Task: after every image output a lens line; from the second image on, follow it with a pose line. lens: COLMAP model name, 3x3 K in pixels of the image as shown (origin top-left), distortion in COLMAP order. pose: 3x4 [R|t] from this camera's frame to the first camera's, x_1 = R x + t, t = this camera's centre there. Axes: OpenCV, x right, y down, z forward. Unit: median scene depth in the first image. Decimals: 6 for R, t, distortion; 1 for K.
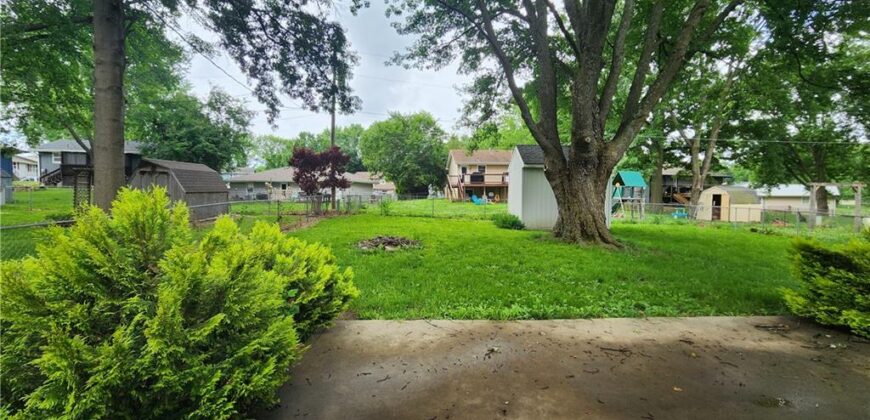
lens RADIAL K [[359.2, 0, 446.4], [0, 359.2, 207.5], [0, 0, 1]] dist [-0.001032, -0.000070]
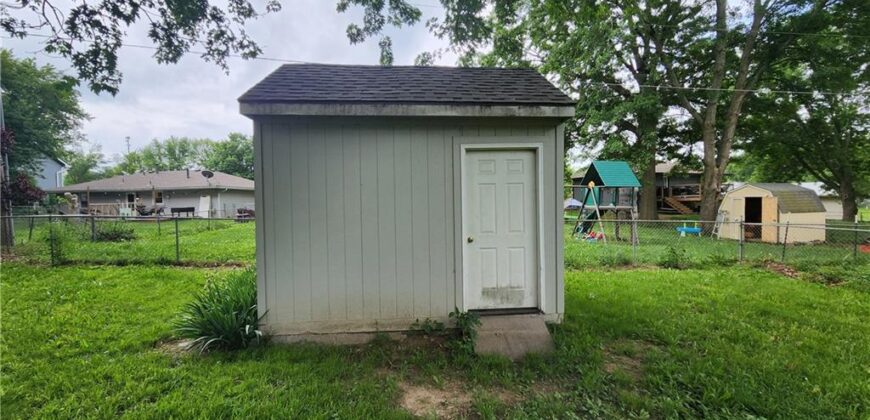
lens RADIAL K [[359.2, 0, 446.4], [0, 359.2, 207.5], [0, 0, 1]] dist [-0.001032, -0.000070]
pose [[0.998619, -0.021191, 0.048074, 0.159544], [0.022097, 0.999586, -0.018404, -0.014998], [-0.047664, 0.019441, 0.998674, 0.321301]]
